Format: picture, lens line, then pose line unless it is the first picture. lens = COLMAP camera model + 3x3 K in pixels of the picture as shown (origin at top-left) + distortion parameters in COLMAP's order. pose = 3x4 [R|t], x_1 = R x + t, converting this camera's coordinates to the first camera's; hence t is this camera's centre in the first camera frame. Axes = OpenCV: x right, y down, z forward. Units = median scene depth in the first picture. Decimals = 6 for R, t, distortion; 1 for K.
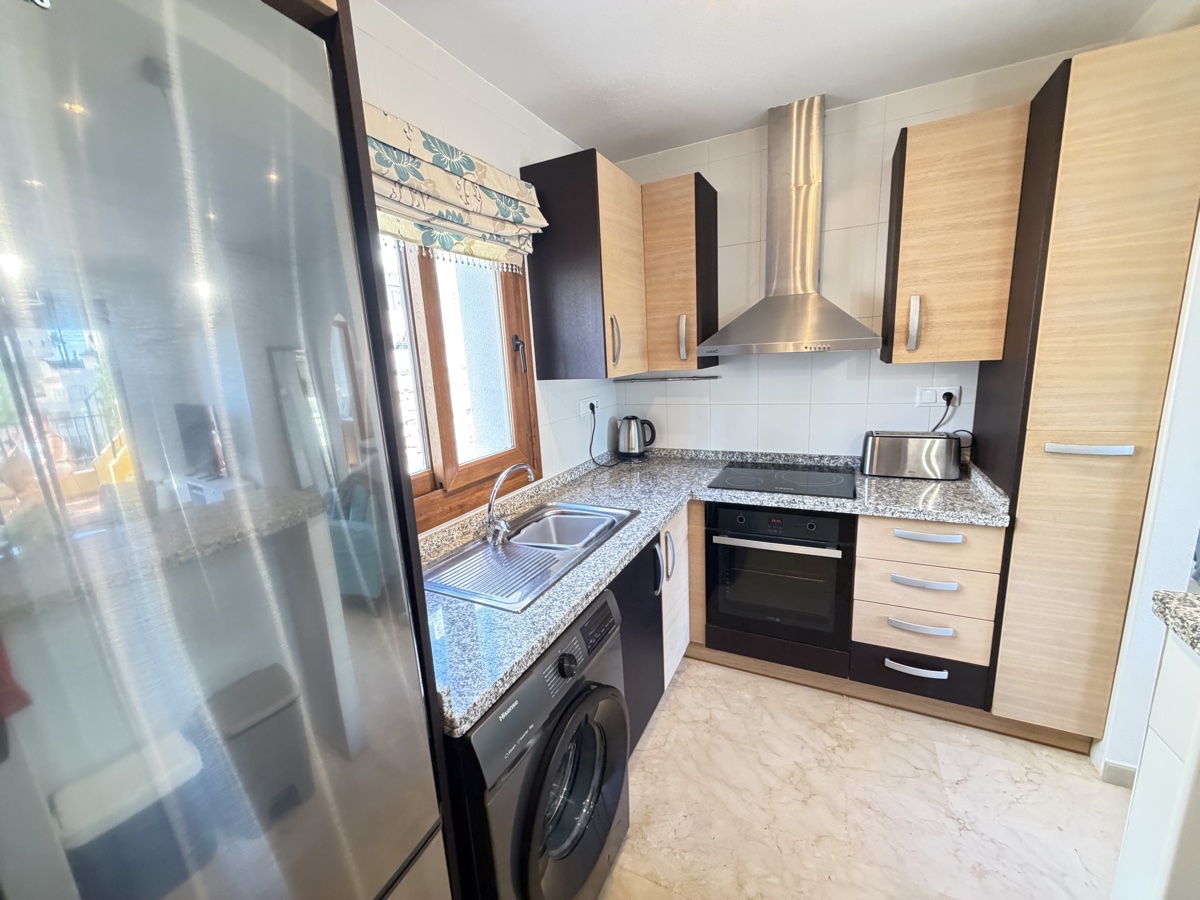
lens RADIAL K [[477.7, 0, 598.2], [0, 477.7, 451.2], [0, 0, 1]] dist [0.000776, 0.000100]
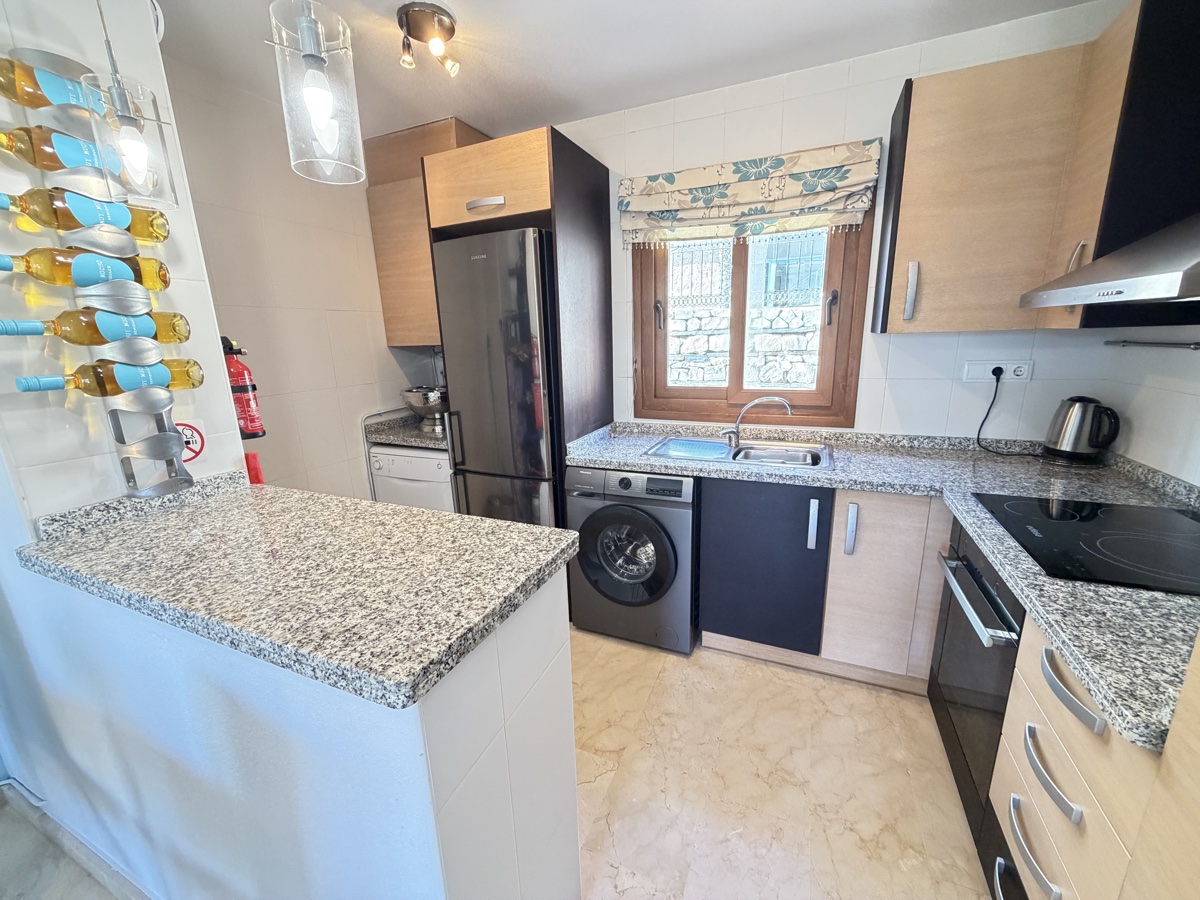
lens RADIAL K [[477.7, 0, 597.4], [0, 477.7, 451.5], [0, 0, 1]] dist [0.000776, 0.000100]
pose [[0.054241, 0.286358, -0.956586, 1.023875], [-0.170985, 0.946510, 0.273646, -0.100929], [0.983779, 0.148719, 0.100303, 0.416060]]
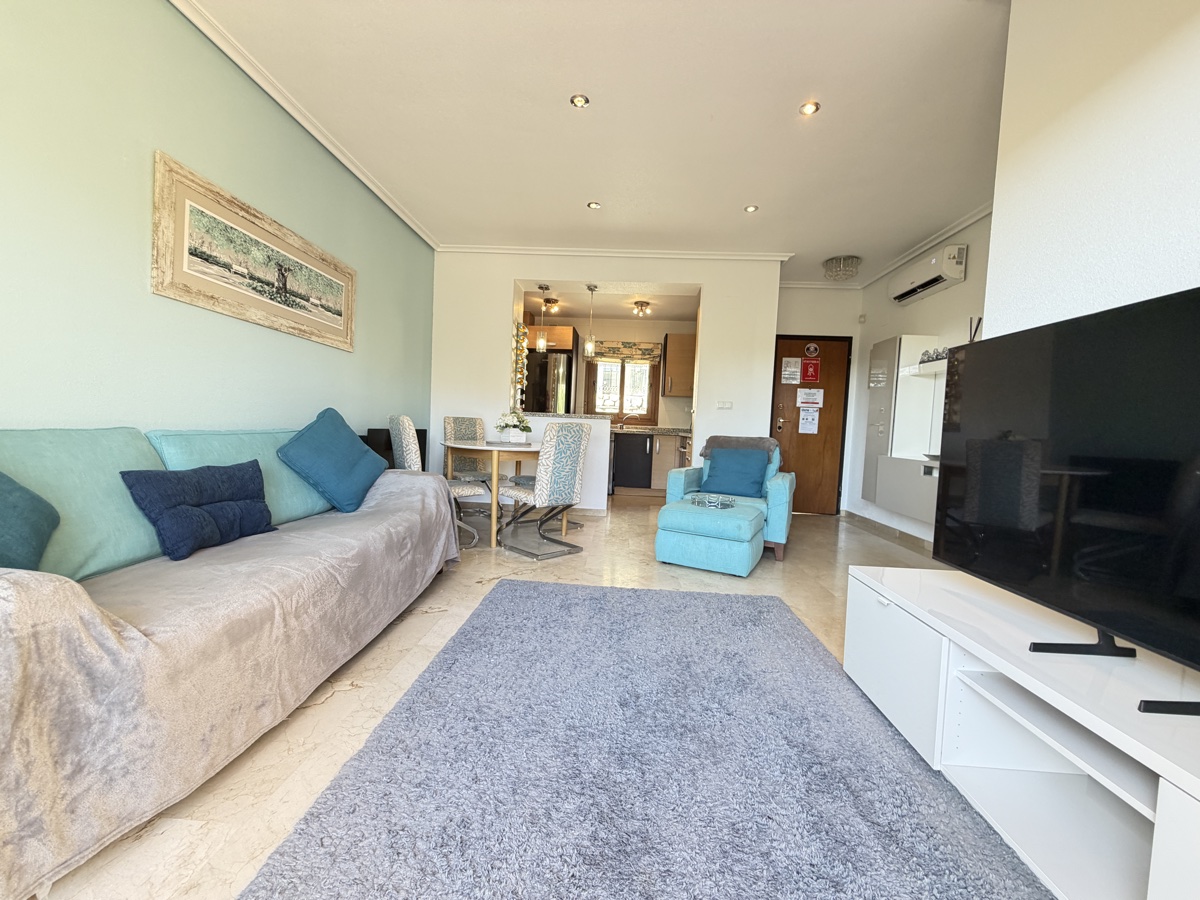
lens RADIAL K [[477.7, 0, 600.0], [0, 477.7, 451.4], [0, 0, 1]] dist [0.000776, 0.000100]
pose [[0.400318, 0.118751, -0.908649, 3.200196], [-0.244659, 0.969425, 0.018906, 0.305673], [0.883112, 0.214741, 0.417132, -0.791798]]
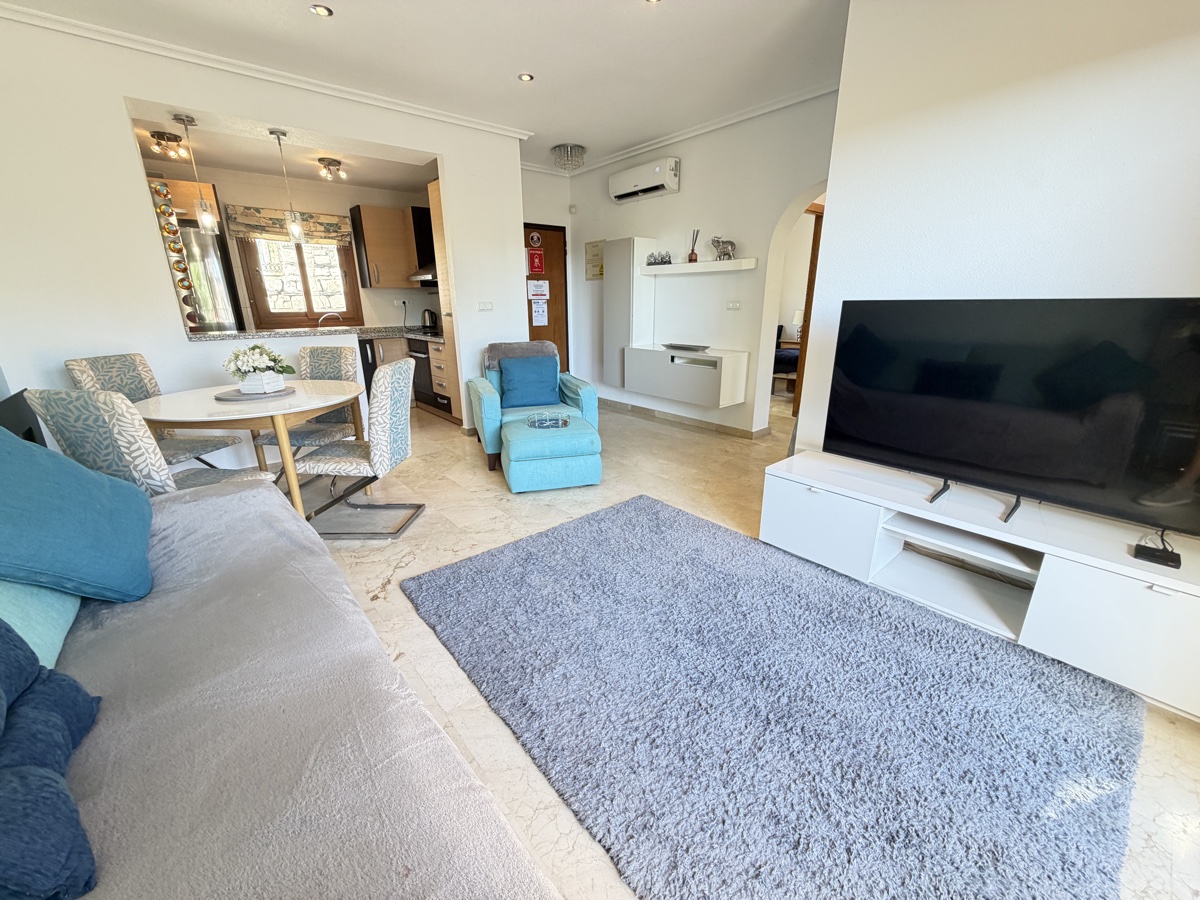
lens RADIAL K [[477.7, 0, 599.2], [0, 477.7, 450.1], [0, 0, 1]] dist [0.000776, 0.000100]
pose [[0.919944, 0.161114, -0.357413, 2.570856], [-0.118025, 0.983176, 0.139412, 0.253028], [0.373861, -0.086067, 0.923483, -1.243944]]
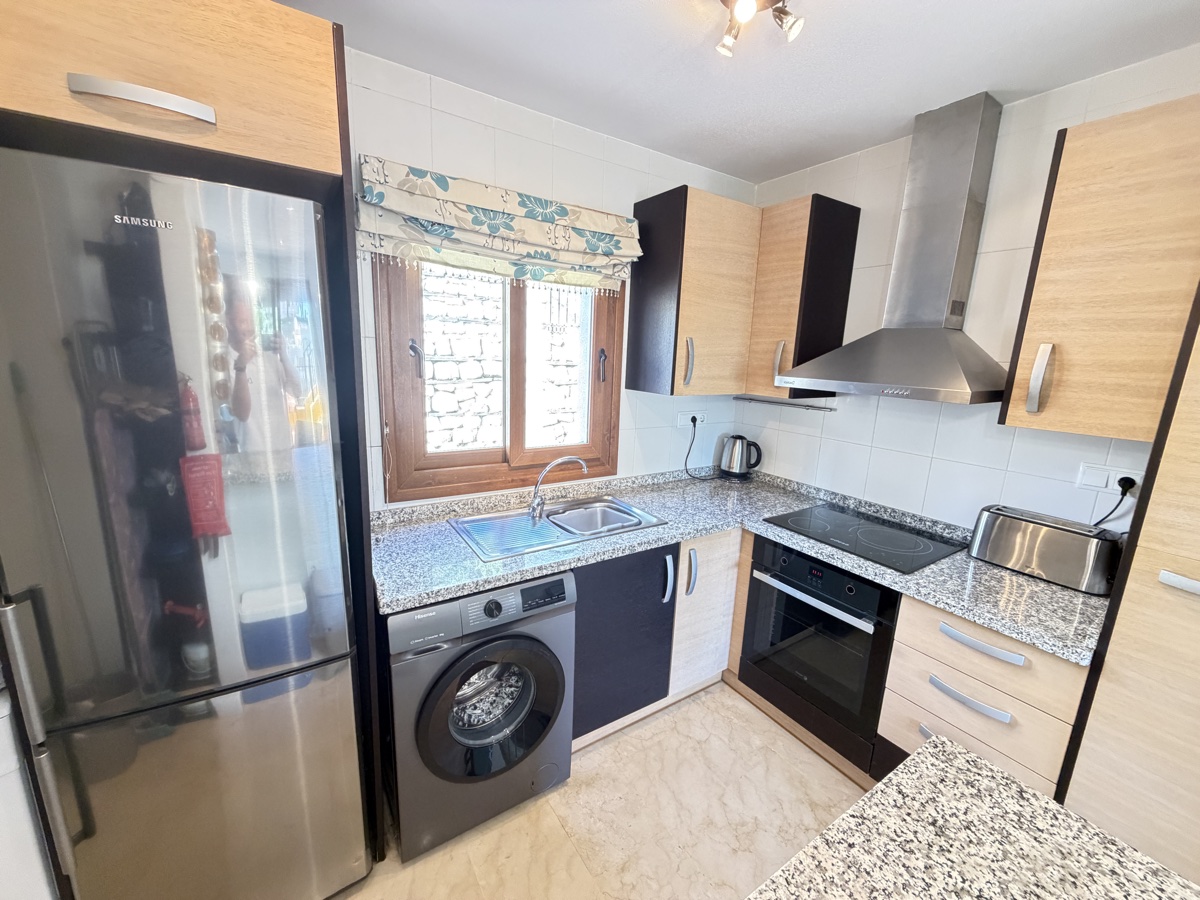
lens RADIAL K [[477.7, 0, 598.8], [0, 477.7, 452.0], [0, 0, 1]] dist [0.000776, 0.000100]
pose [[0.860801, 0.188781, -0.472634, 0.439066], [-0.183988, 0.981283, 0.056853, -0.063399], [0.474520, 0.038020, 0.879423, -0.021975]]
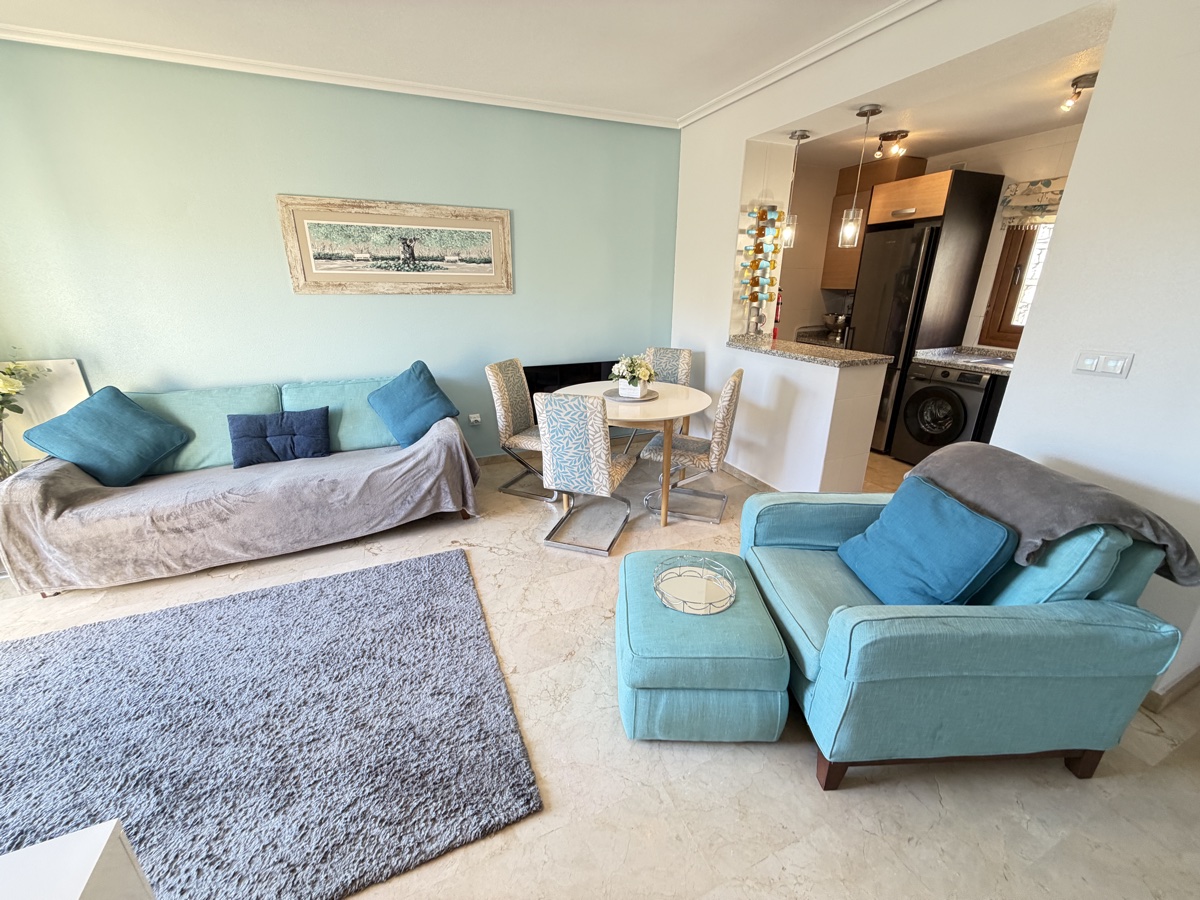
lens RADIAL K [[477.7, 0, 598.1], [0, 477.7, 451.2], [0, 0, 1]] dist [0.000776, 0.000100]
pose [[-0.638894, 0.310942, -0.703654, 2.433095], [-0.116231, 0.865158, 0.487844, -0.264378], [0.760463, 0.393467, -0.516604, 0.662194]]
